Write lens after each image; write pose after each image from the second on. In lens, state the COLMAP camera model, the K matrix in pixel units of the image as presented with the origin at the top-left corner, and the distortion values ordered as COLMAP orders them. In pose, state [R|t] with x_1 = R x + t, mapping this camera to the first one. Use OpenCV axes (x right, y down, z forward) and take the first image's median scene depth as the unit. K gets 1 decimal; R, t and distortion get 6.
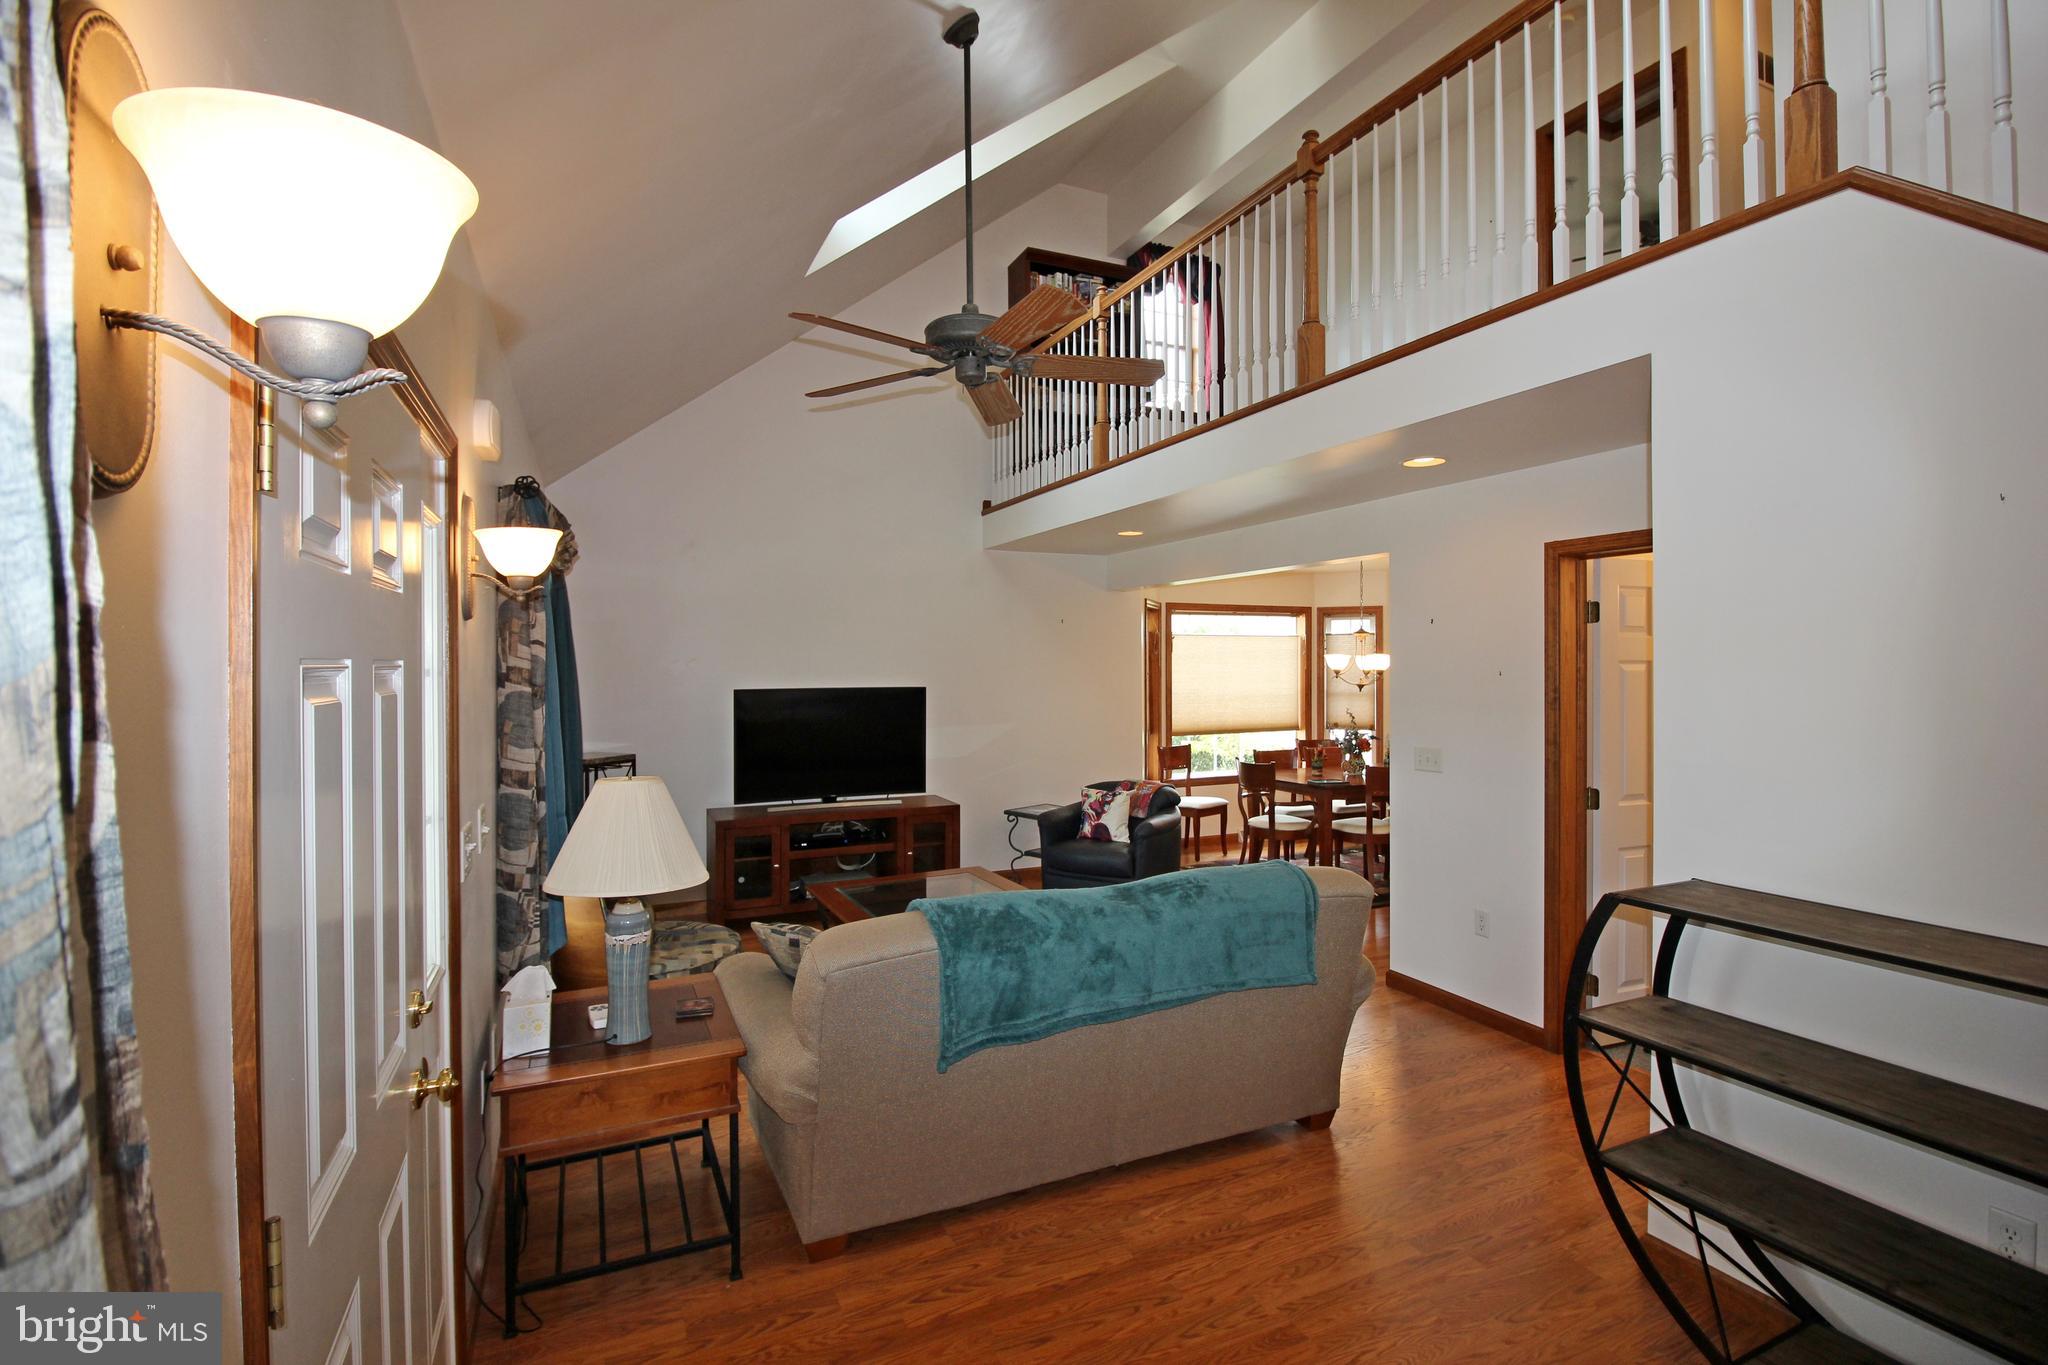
lens RADIAL K [[950.3, 0, 1037.9], [0, 950.3, 671.3], [0, 0, 1]] dist [-0.001862, -0.011251]
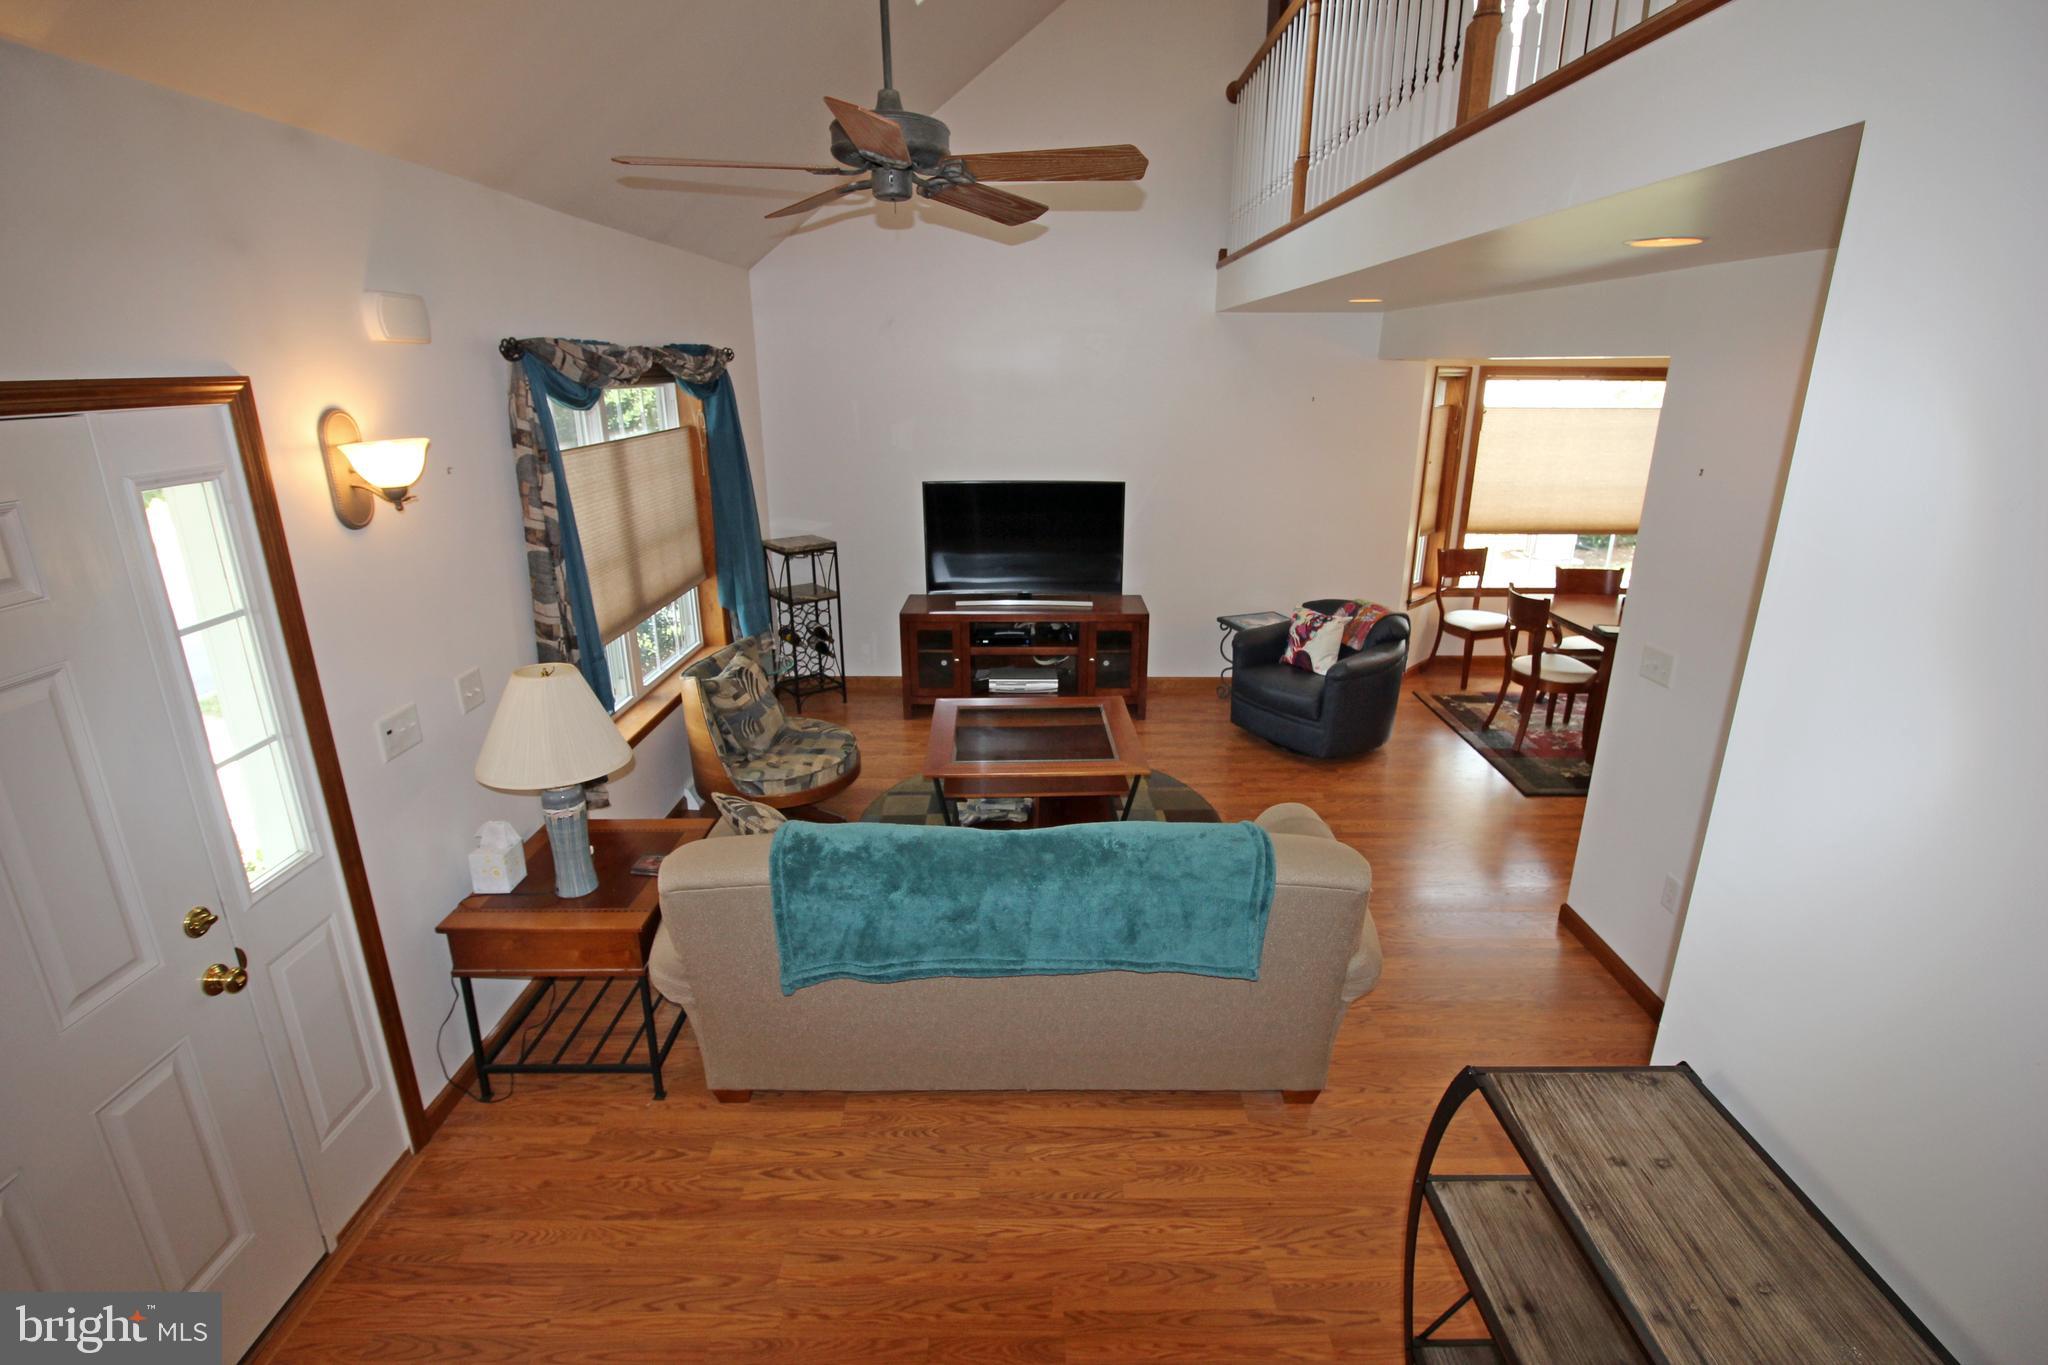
lens RADIAL K [[950.3, 0, 1042.9], [0, 950.3, 671.5], [0, 0, 1]] dist [-0.001862, -0.011251]
pose [[0.907388, 0.130476, -0.399528, 0.198375], [-0.005490, 0.954191, 0.299146, -0.082020], [0.420258, -0.269248, 0.866538, 0.130364]]
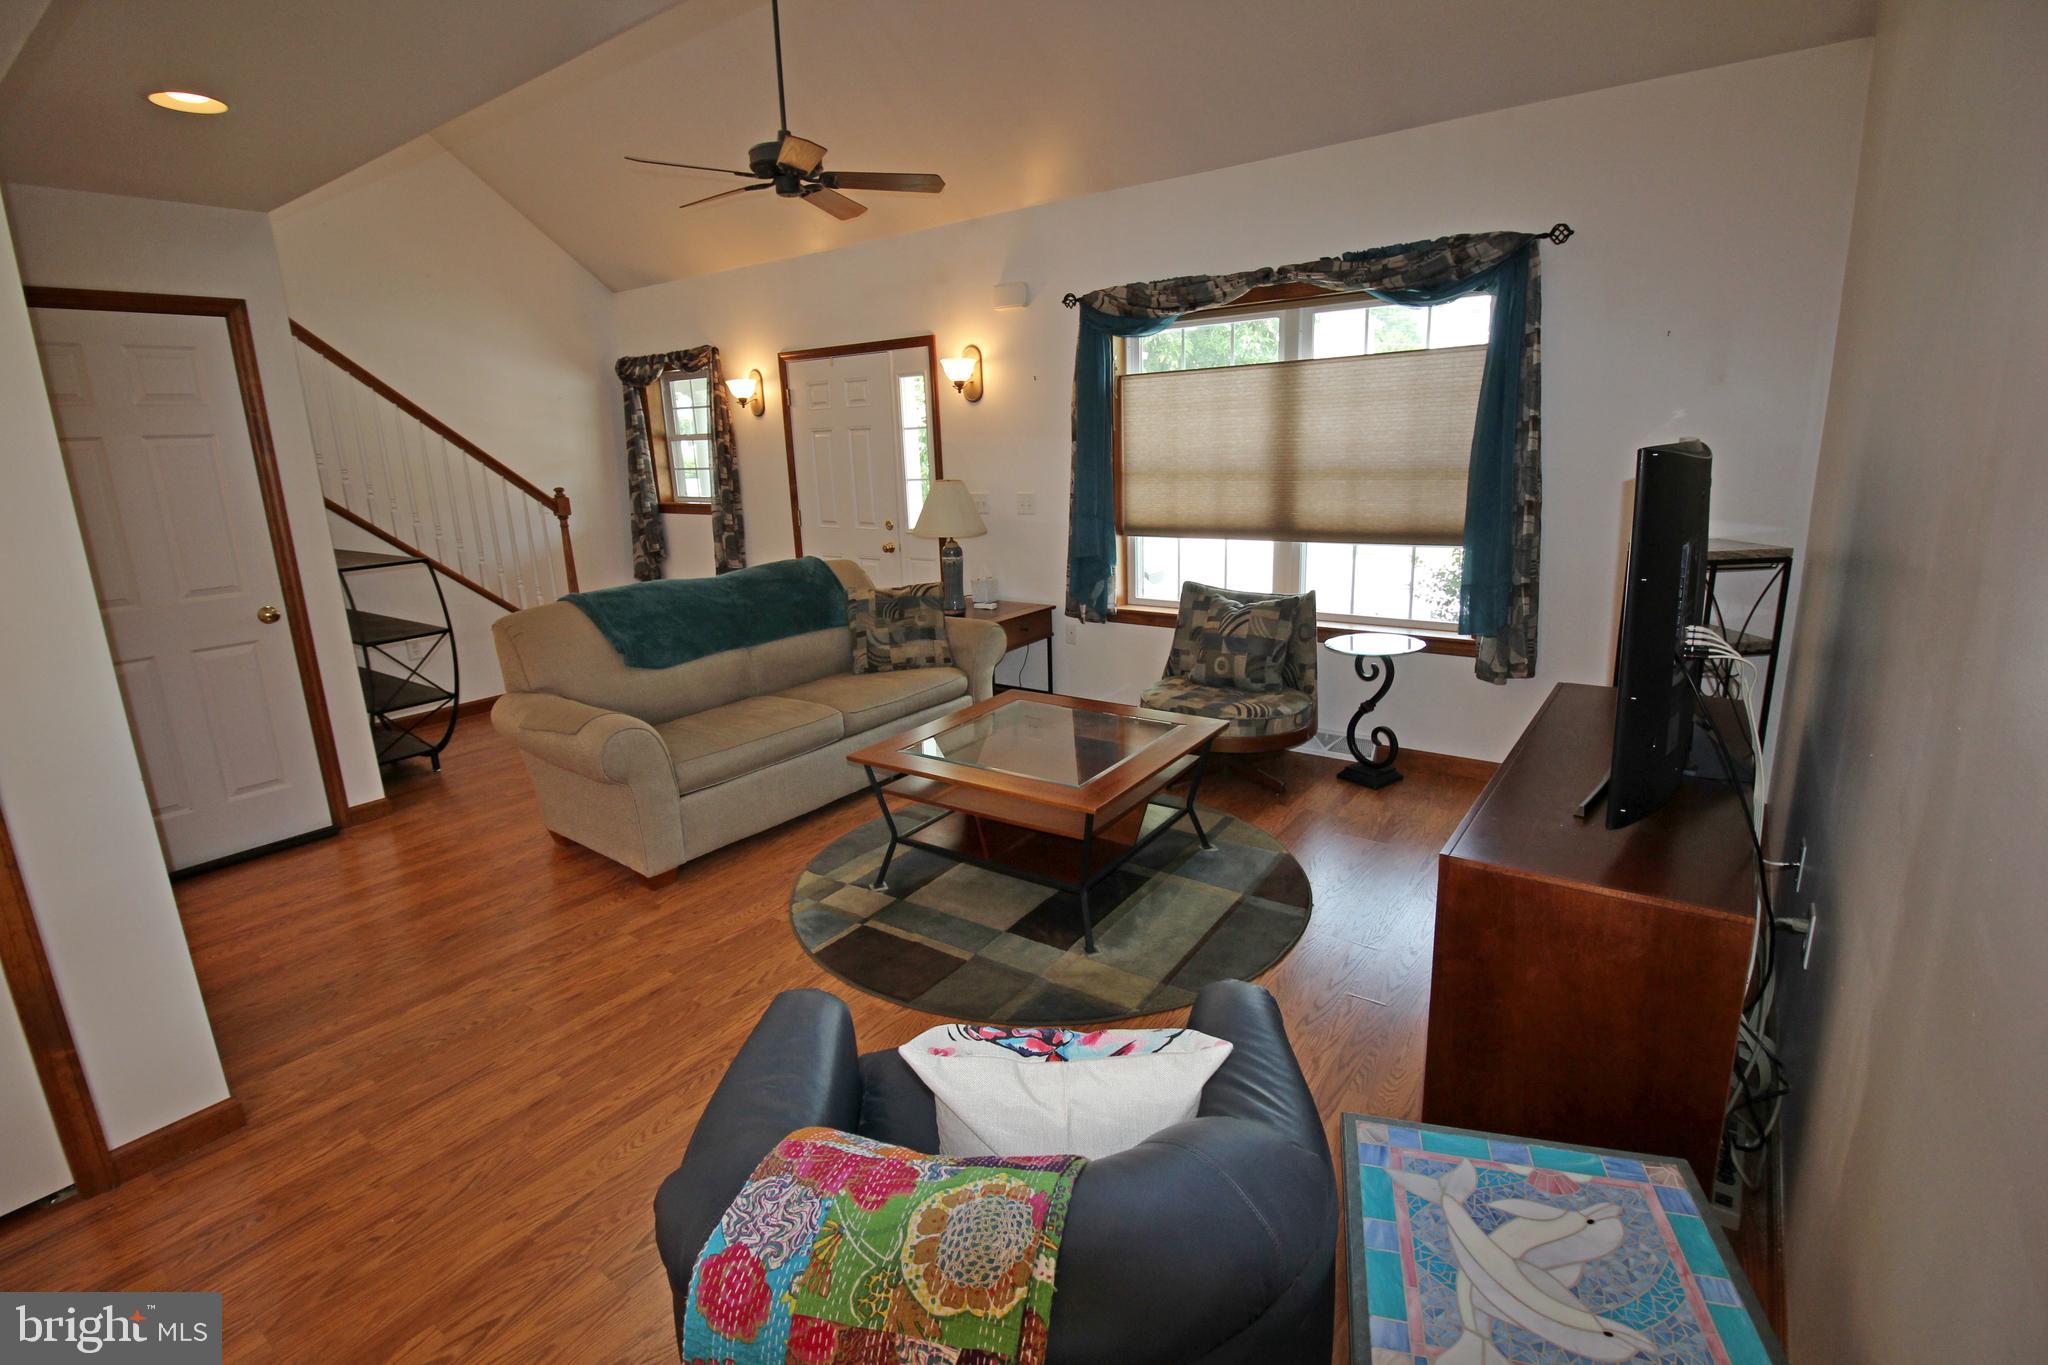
lens RADIAL K [[950.3, 0, 1031.5], [0, 950.3, 670.9], [0, 0, 1]] dist [-0.001862, -0.011251]
pose [[-0.873108, 0.145853, -0.465198, 0.163913], [0.031106, 0.968922, 0.245404, 0.005119], [0.486533, 0.199794, -0.850510, 1.152142]]
